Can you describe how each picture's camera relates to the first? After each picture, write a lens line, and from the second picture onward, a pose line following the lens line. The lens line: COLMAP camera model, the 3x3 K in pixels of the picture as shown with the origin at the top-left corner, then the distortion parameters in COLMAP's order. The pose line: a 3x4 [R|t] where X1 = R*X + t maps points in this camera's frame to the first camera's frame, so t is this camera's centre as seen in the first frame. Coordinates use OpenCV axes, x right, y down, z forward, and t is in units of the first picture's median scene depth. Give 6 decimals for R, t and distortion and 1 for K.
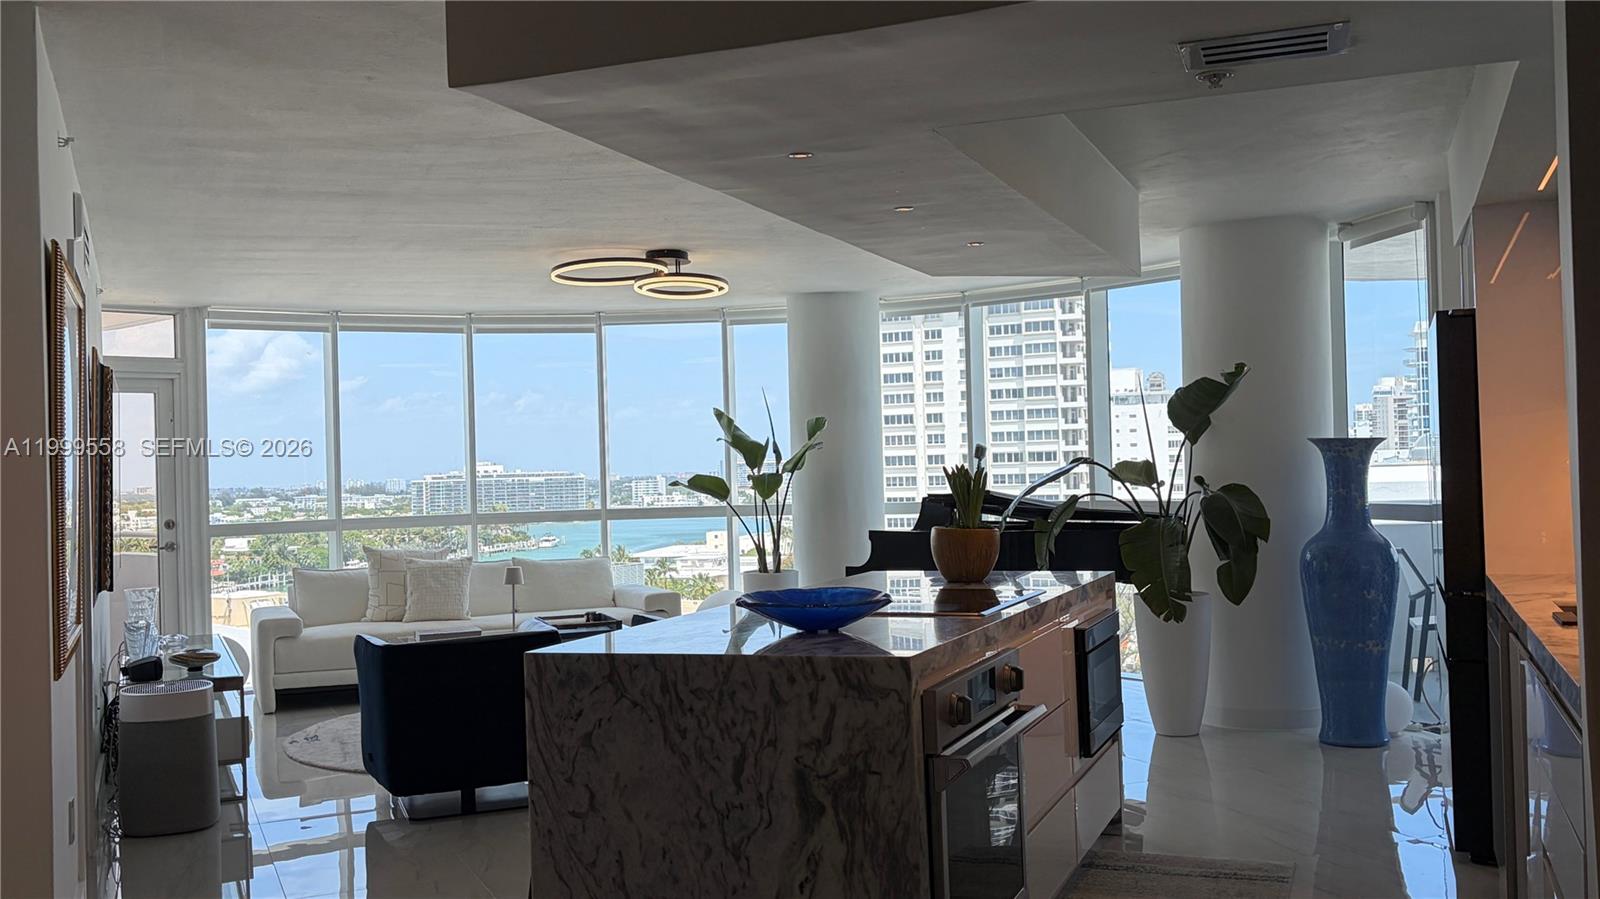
lens RADIAL K [[1492.3, 0, 803.9], [0, 1492.3, 439.6], [0, 0, 1]] dist [0.039579, 0.000000]
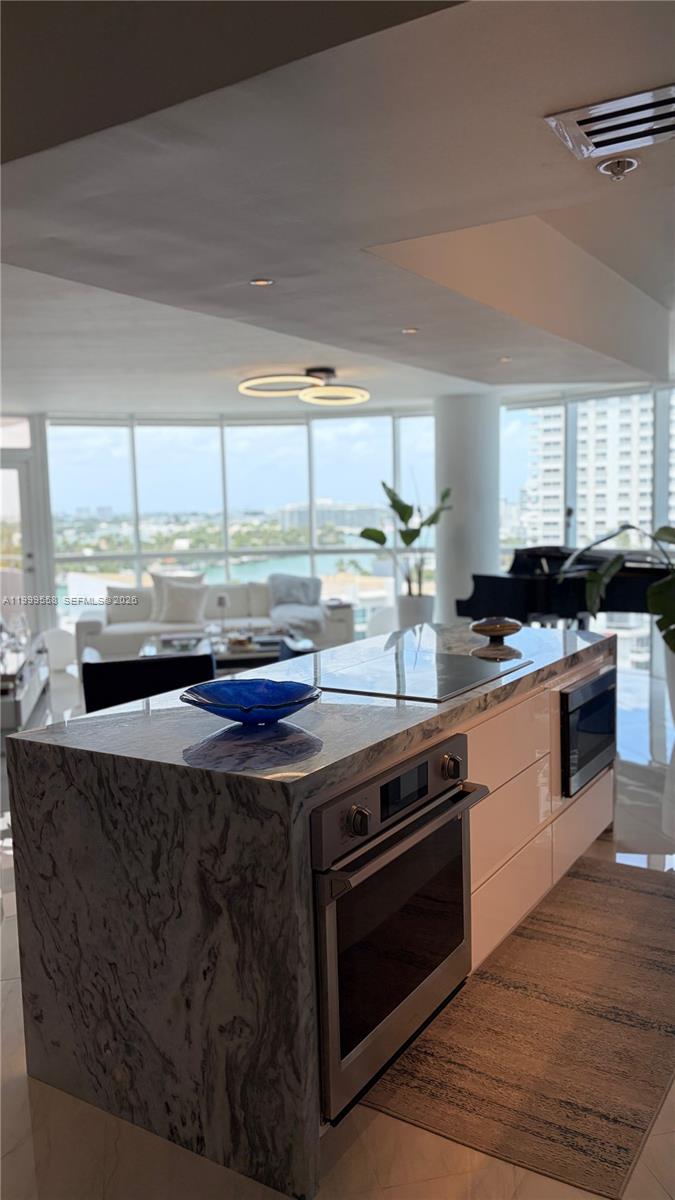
lens RADIAL K [[903.9, 0, 333.0], [0, 903.9, 613.4], [0, 0, 1]] dist [0.066000, -0.070247]
pose [[0.980458, 0.028646, -0.194632, 0.084628], [-0.000558, 0.989743, 0.142861, -0.022760], [0.196728, -0.139960, 0.970417, 0.163152]]
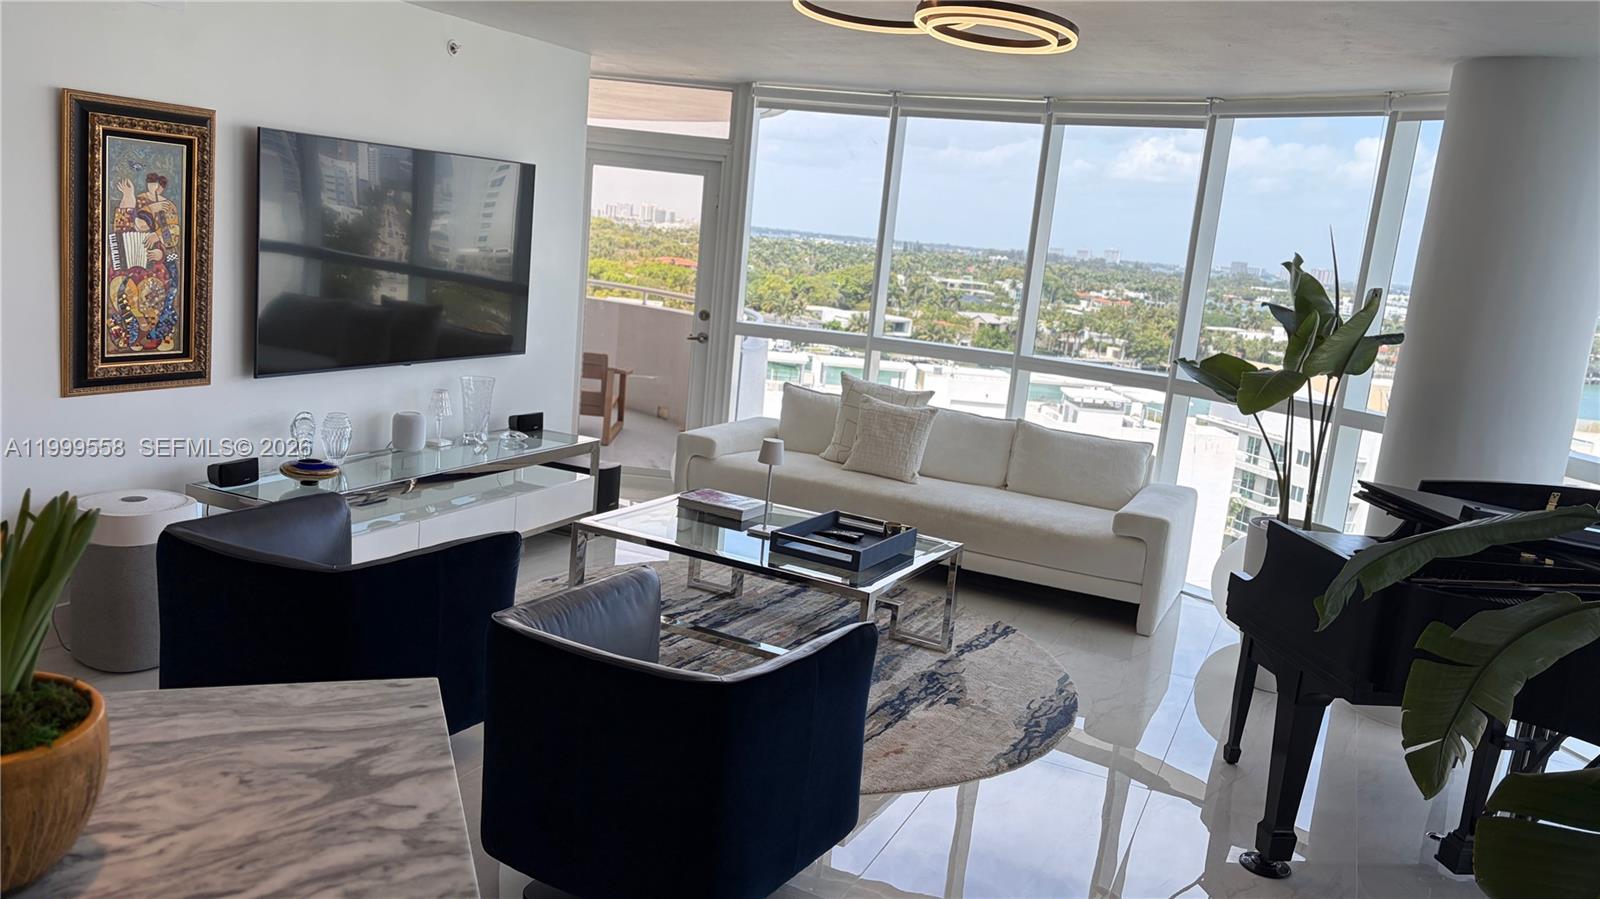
lens RADIAL K [[1205.2, 0, 824.9], [0, 1205.2, 464.3], [0, 0, 1]] dist [0.066000, -0.070247]
pose [[0.660880, 0.233958, -0.713093, 0.253489], [-0.100550, 0.969204, 0.224797, -0.040206], [0.743725, -0.076863, 0.664052, 0.626714]]
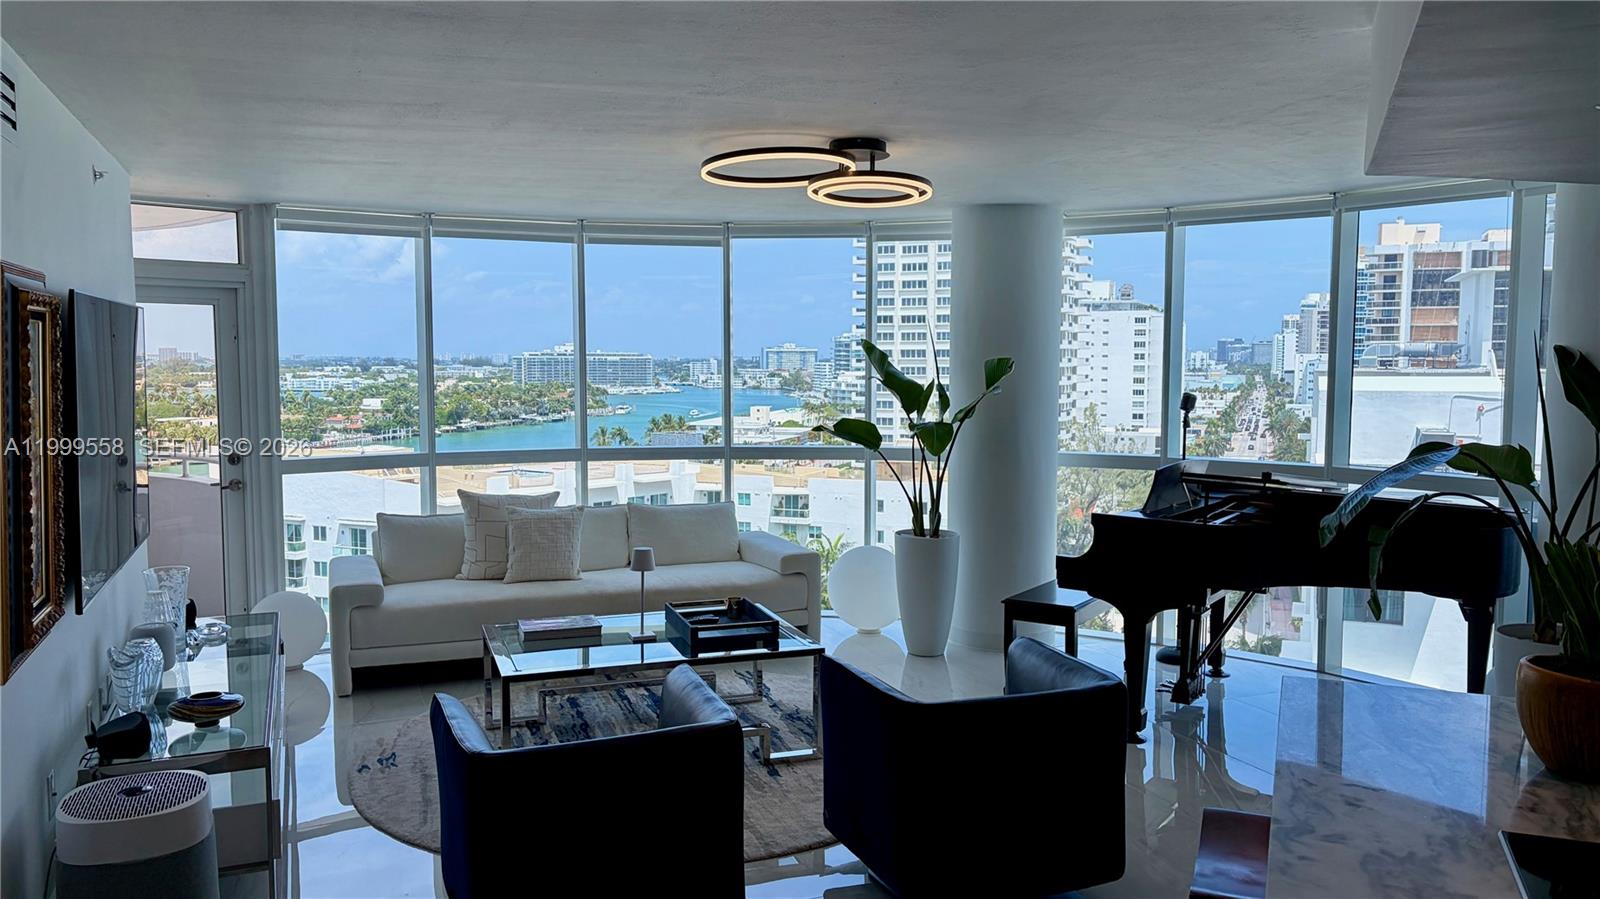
lens RADIAL K [[1205.2, 0, 791.9], [0, 1205.2, 451.4], [0, 0, 1]] dist [0.066000, -0.070247]
pose [[0.999122, 0.031497, -0.027612, -0.100611], [-0.028602, 0.994618, 0.099582, -0.031241], [0.030600, -0.098705, 0.994646, 0.377308]]
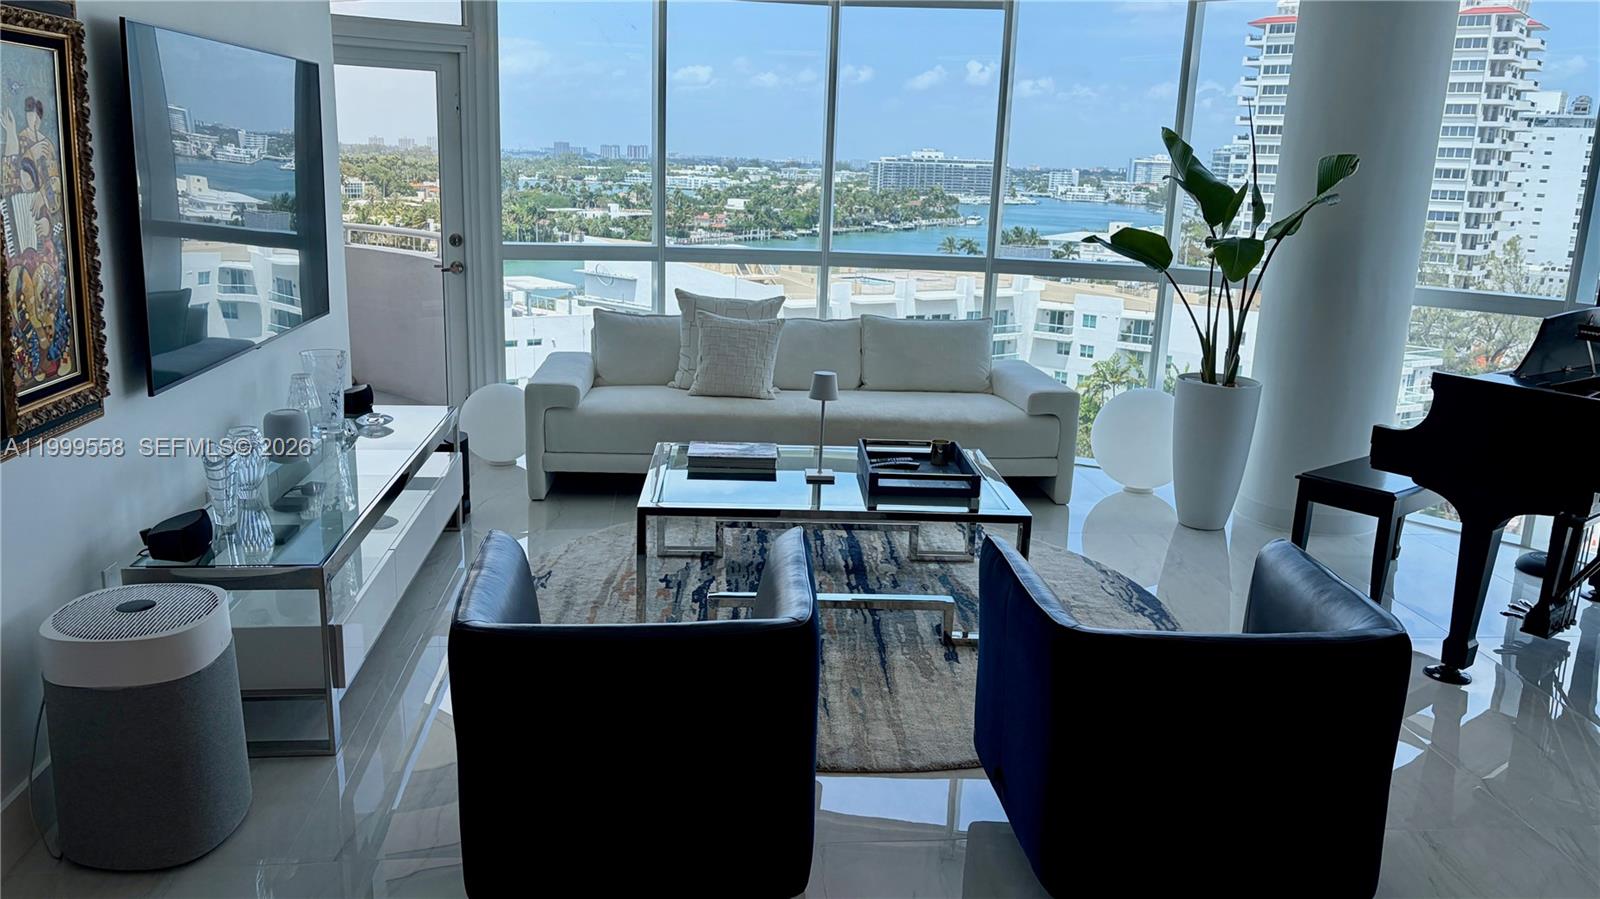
lens RADIAL K [[1205.2, 0, 794.9], [0, 1205.2, 445.2], [0, 0, 1]] dist [0.066000, -0.070247]
pose [[0.948034, 0.132201, -0.289405, -0.050488], [-0.055760, 0.964548, 0.257951, -0.019436], [0.313246, -0.228409, 0.921795, 0.504257]]
